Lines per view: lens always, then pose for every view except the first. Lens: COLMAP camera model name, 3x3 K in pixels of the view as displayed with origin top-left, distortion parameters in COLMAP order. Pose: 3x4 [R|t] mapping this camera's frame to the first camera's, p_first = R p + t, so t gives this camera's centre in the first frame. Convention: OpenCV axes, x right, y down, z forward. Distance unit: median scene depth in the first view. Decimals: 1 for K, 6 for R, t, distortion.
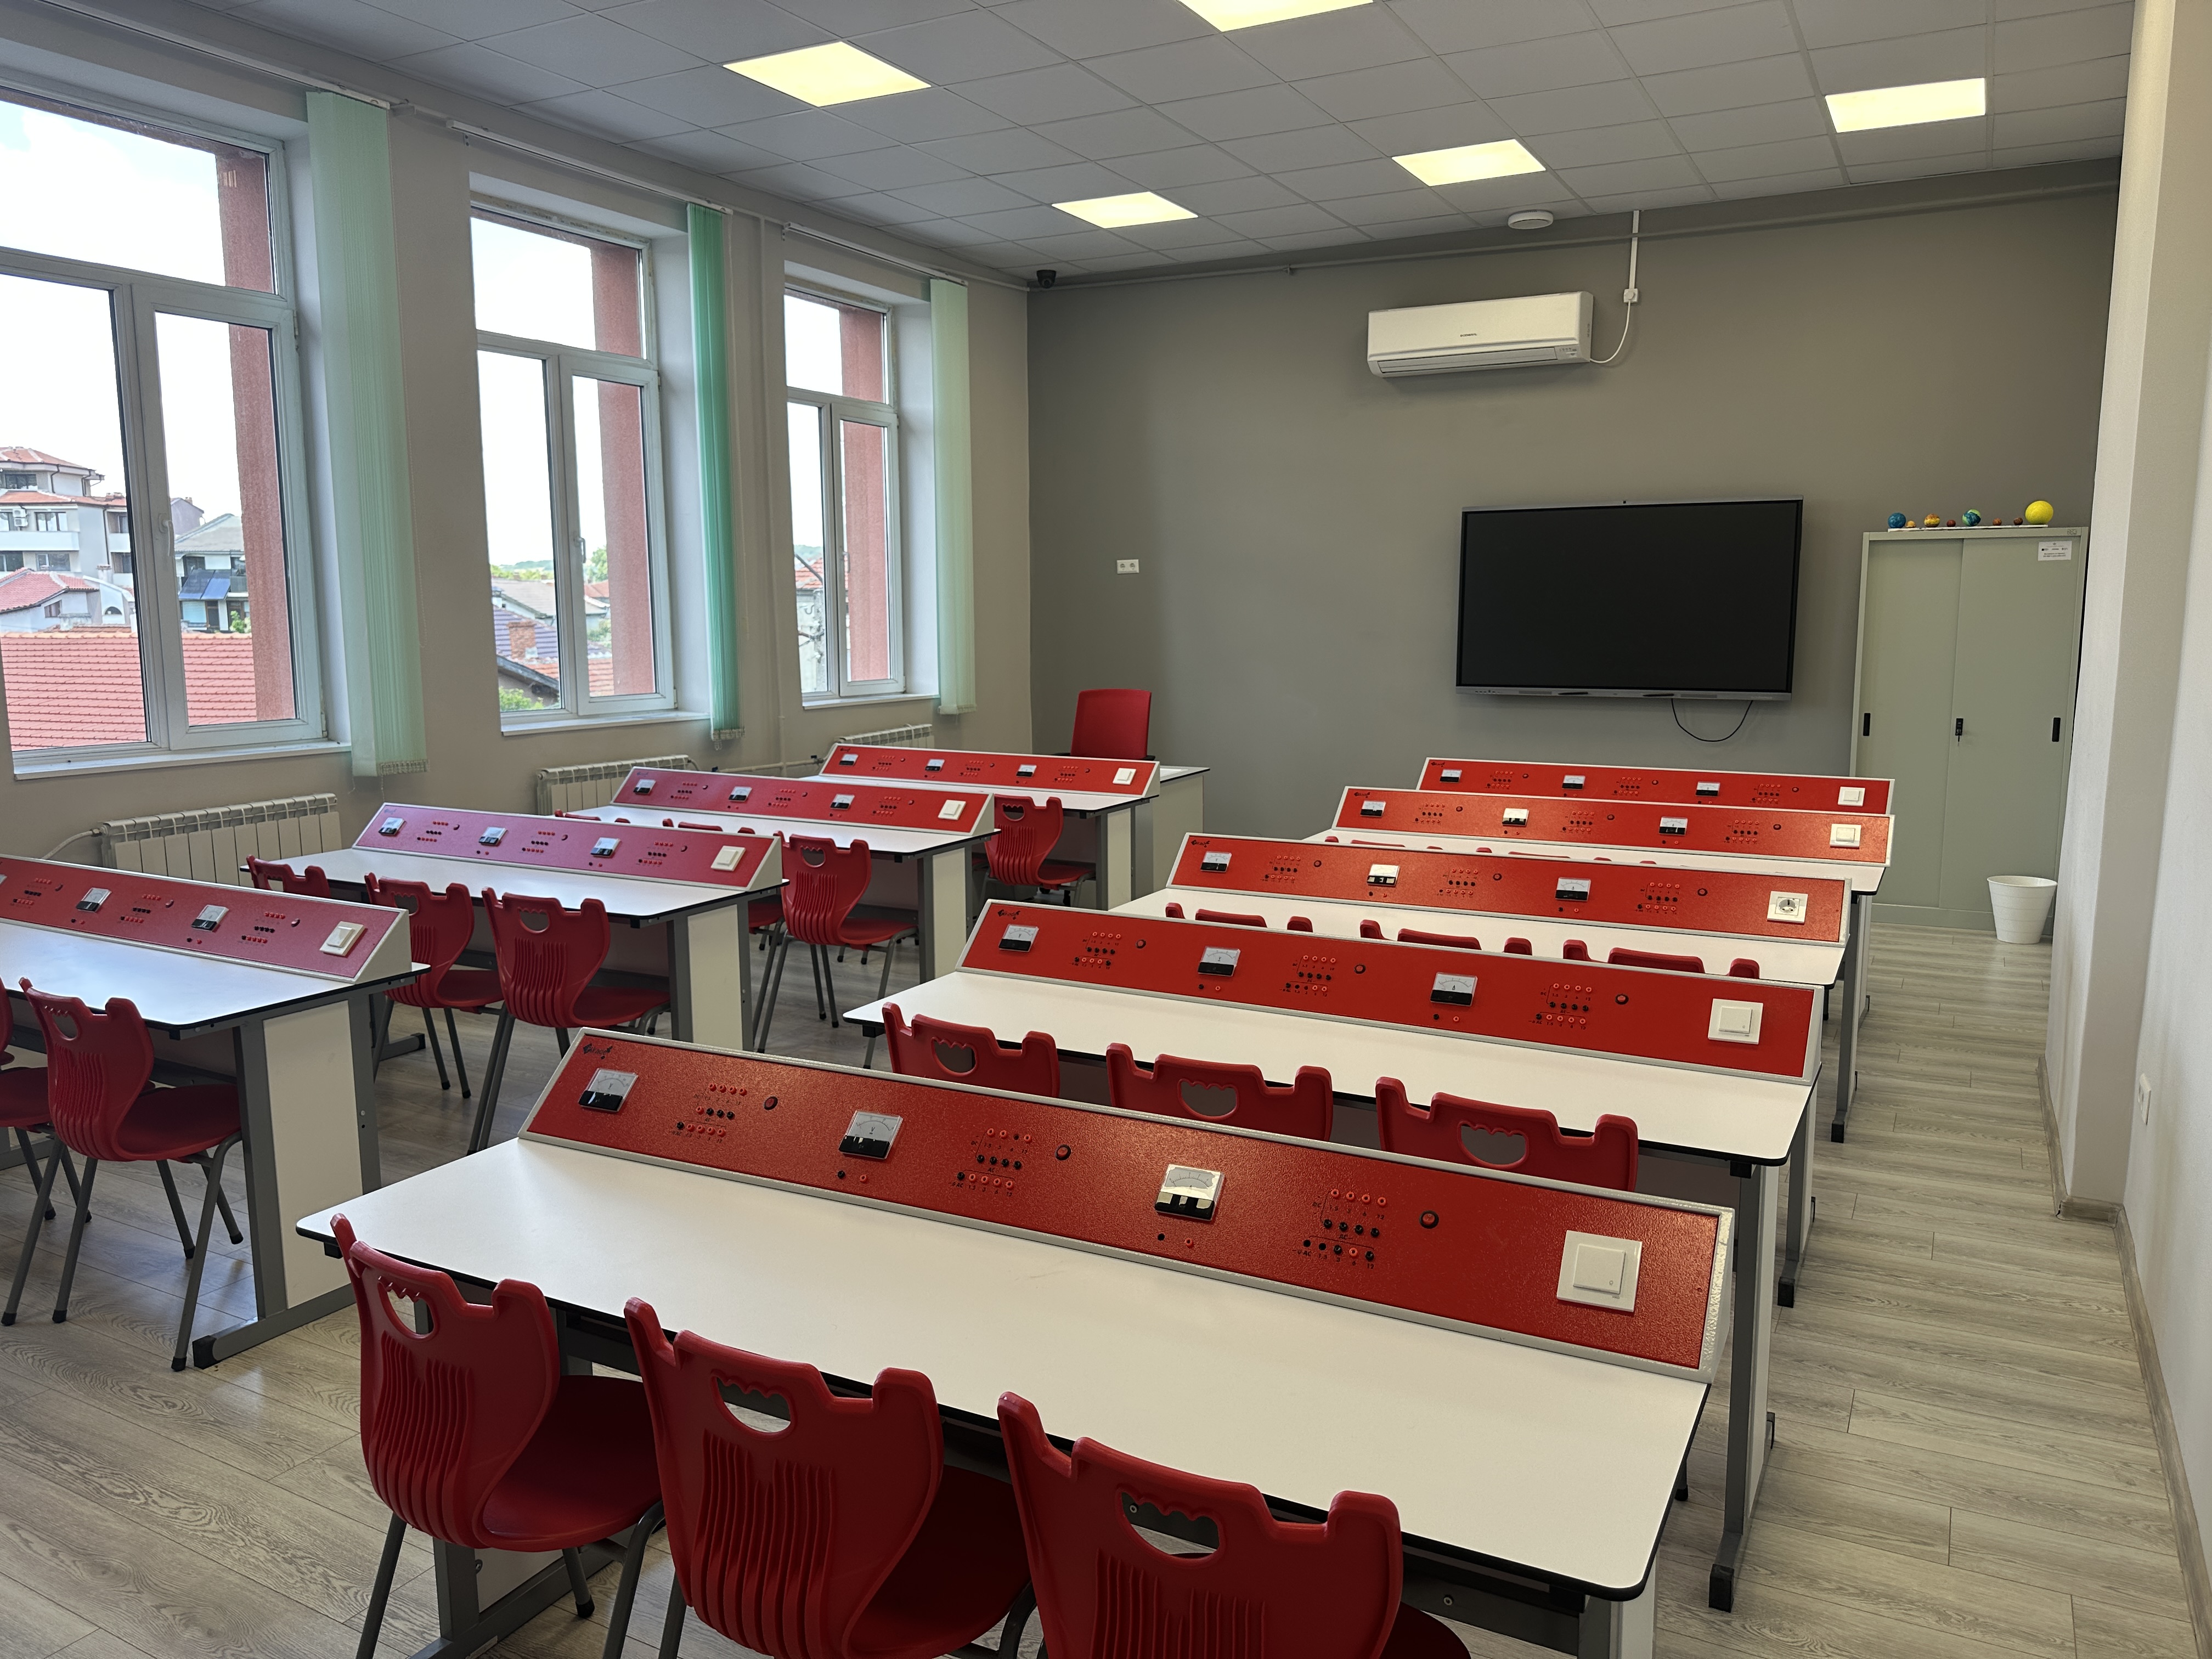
lens RADIAL K [[1597.5, 0, 1106.3], [0, 1597.5, 830.6], [0, 0, 1]] dist [0.008433, 0.002997]
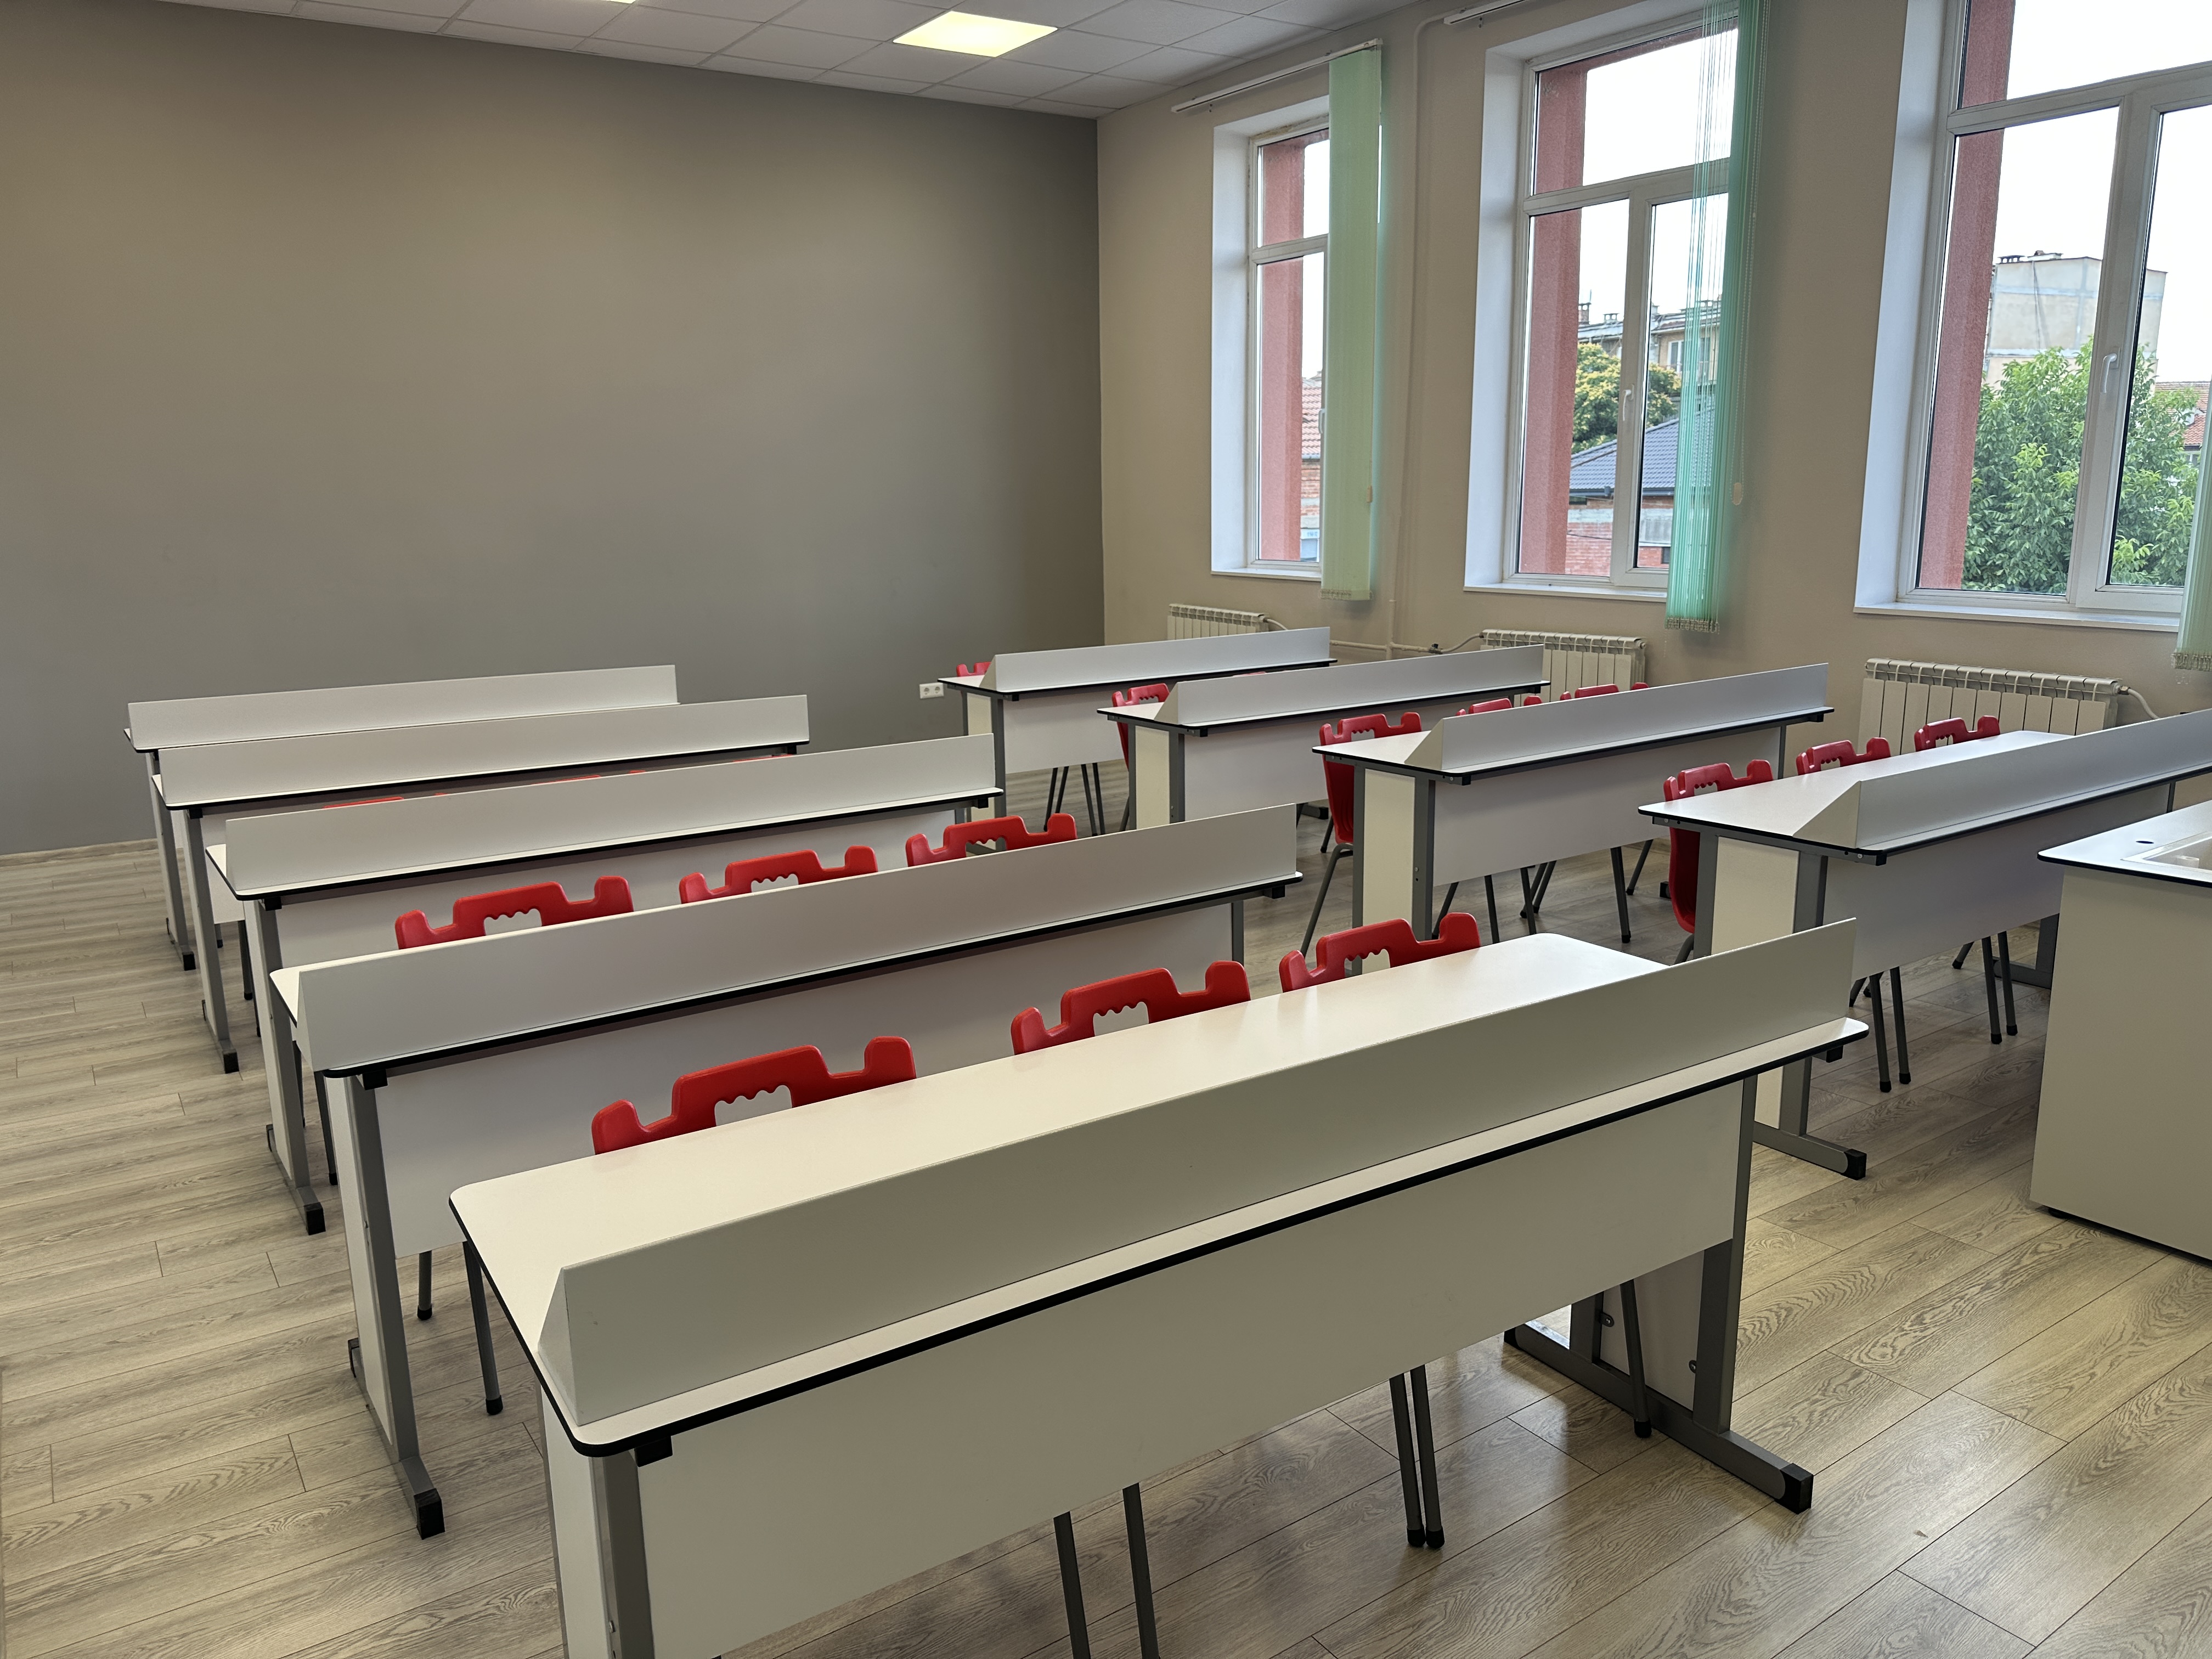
lens RADIAL K [[1597.5, 0, 1106.6], [0, 1597.5, 826.3], [0, 0, 1]] dist [0.008433, 0.002997]
pose [[-0.459547, 0.208402, -0.863357, 1.012116], [-0.114416, 0.950090, 0.290239, -0.272787], [0.880753, 0.232160, -0.412766, 1.813660]]
